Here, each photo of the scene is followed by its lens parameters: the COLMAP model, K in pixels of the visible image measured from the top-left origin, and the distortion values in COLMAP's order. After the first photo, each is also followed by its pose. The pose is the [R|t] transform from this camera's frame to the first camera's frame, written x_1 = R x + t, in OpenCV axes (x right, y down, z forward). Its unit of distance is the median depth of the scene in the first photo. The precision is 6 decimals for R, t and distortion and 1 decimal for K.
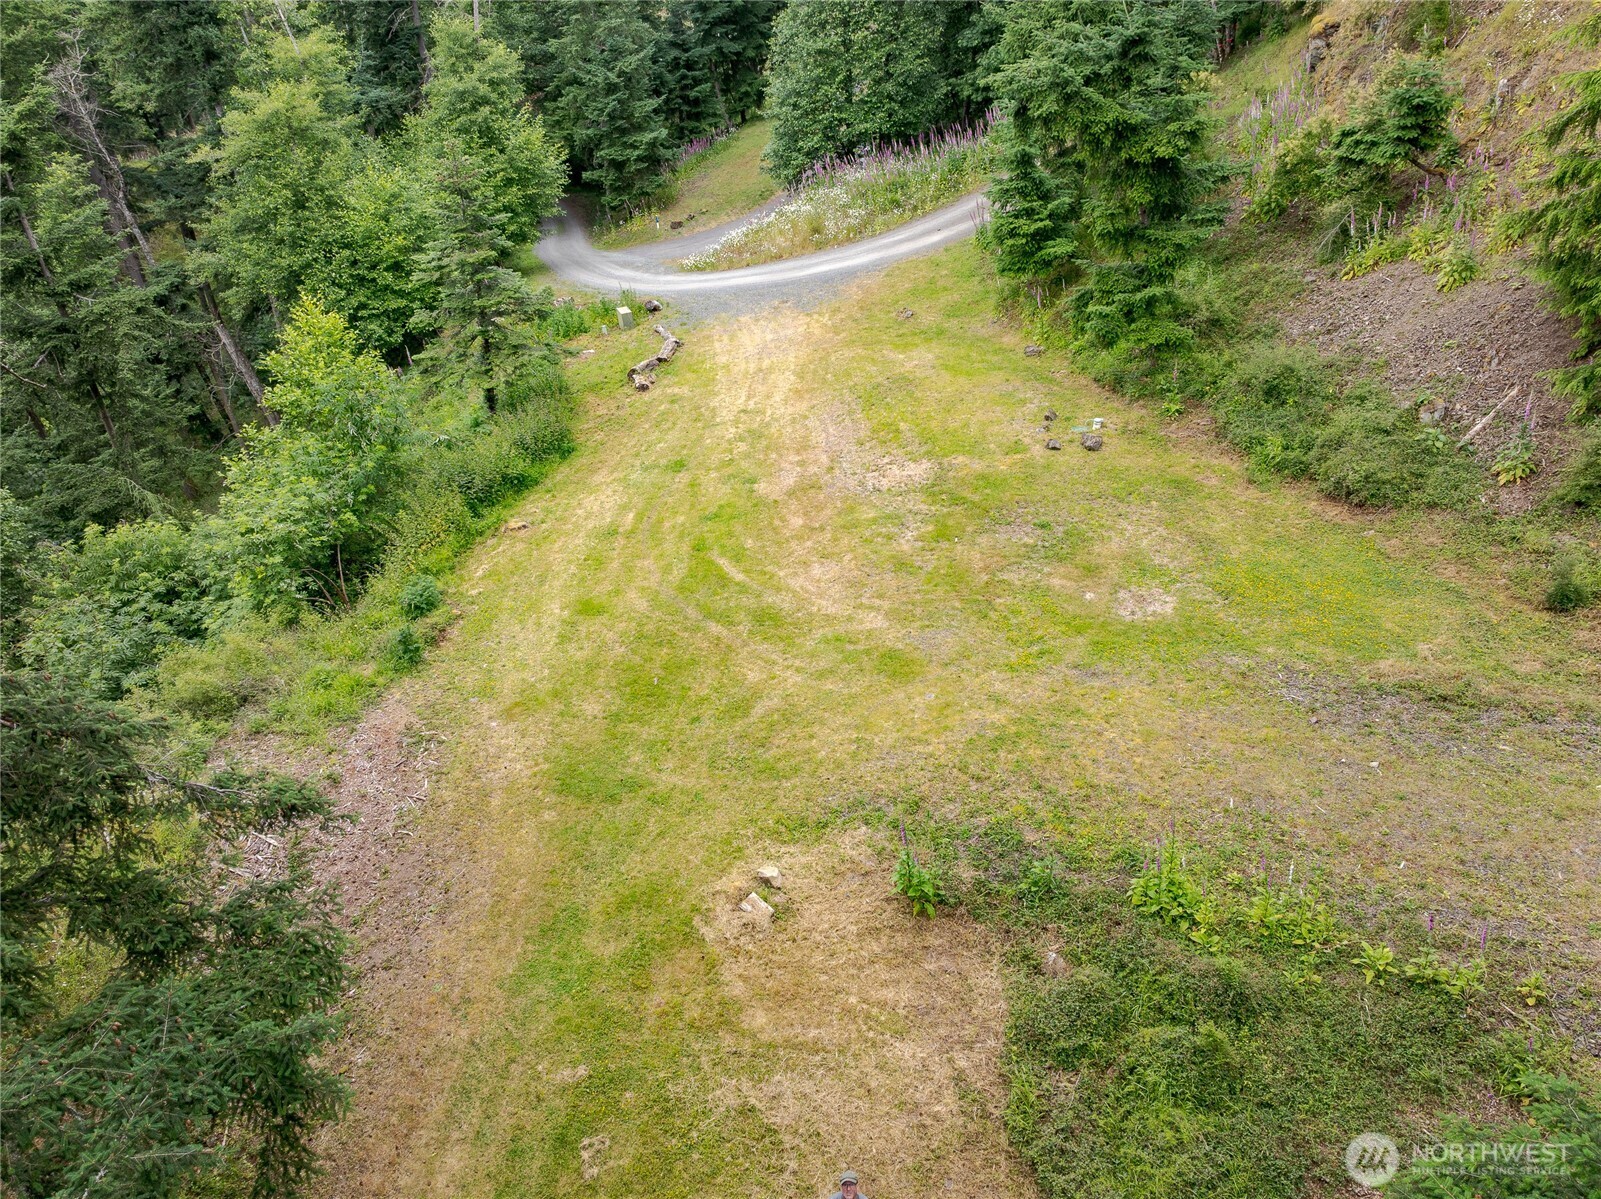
lens RADIAL K [[1134.8, 0, 802.5], [0, 1134.8, 595.9], [0, 0, 1]] dist [-0.038076, 0.012507]
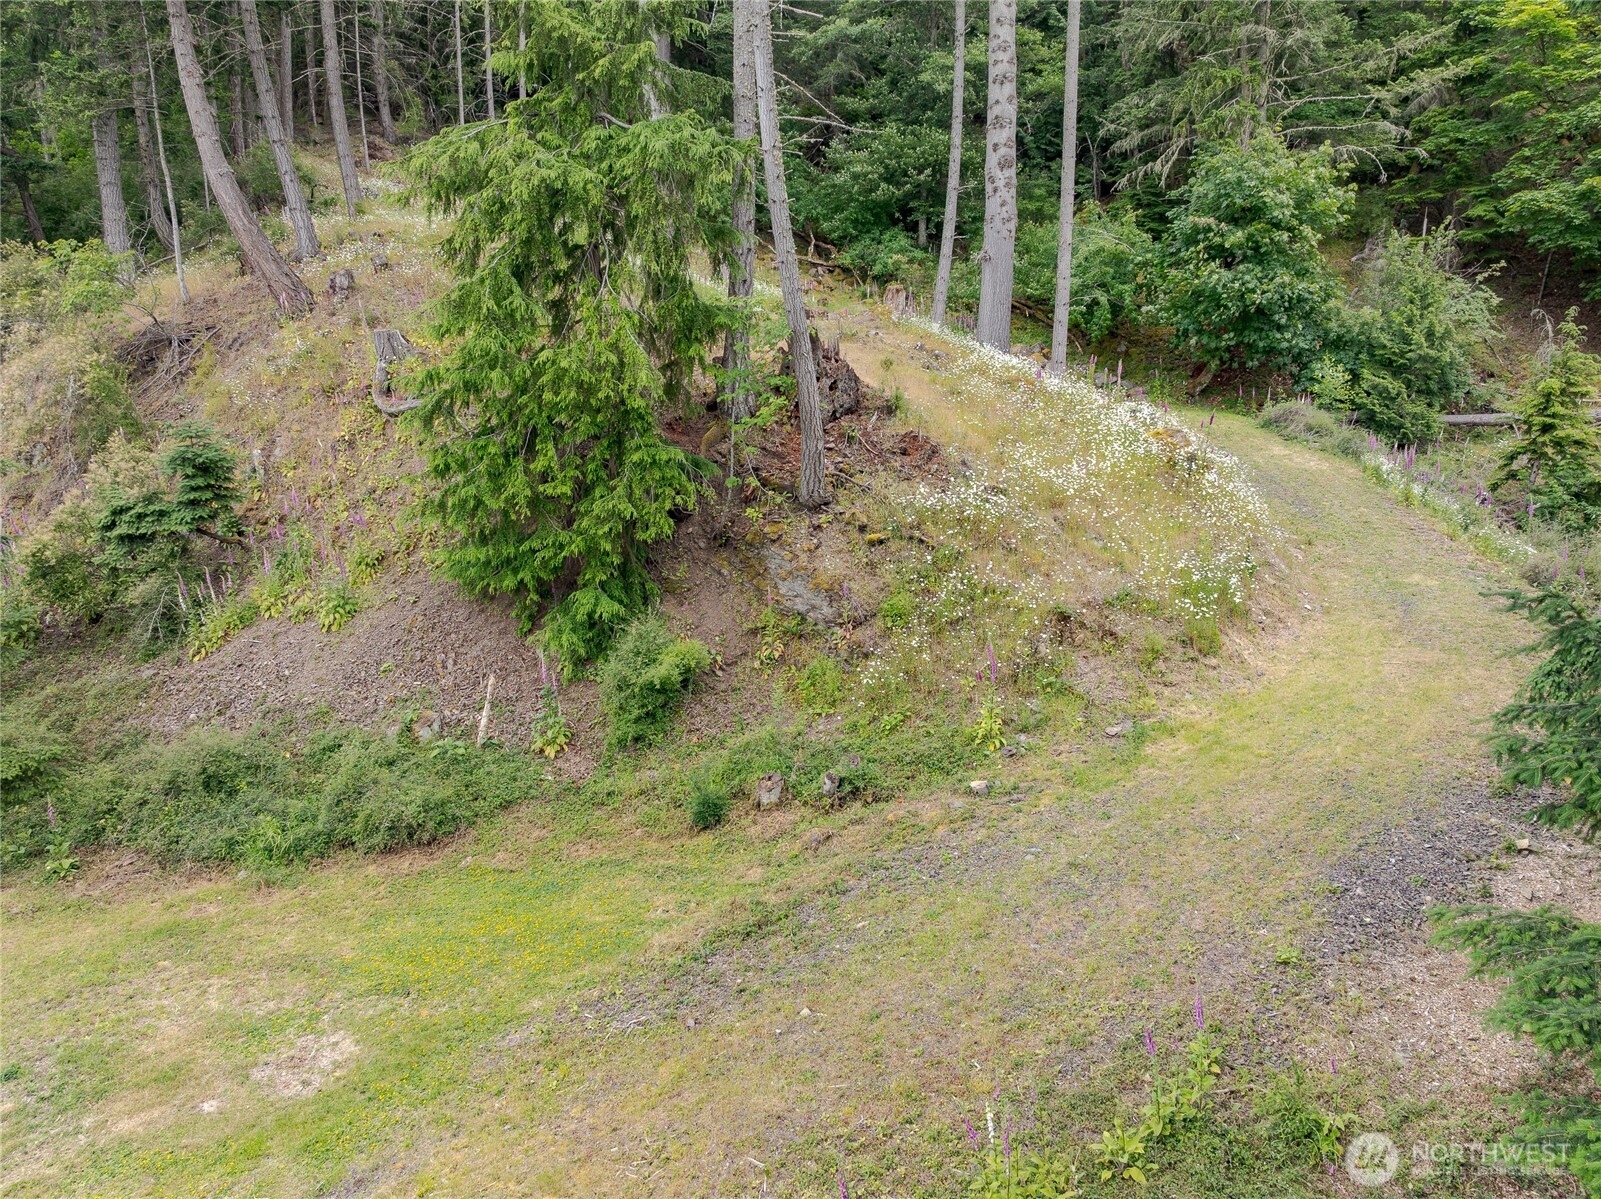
lens RADIAL K [[1134.8, 0, 799.5], [0, 1134.8, 599.6], [0, 0, 1]] dist [-0.038076, 0.012507]
pose [[0.387773, -0.104219, 0.915844, -0.107454], [0.515698, 0.848063, -0.121843, 0.004851], [-0.763995, 0.519546, 0.382601, 0.413451]]
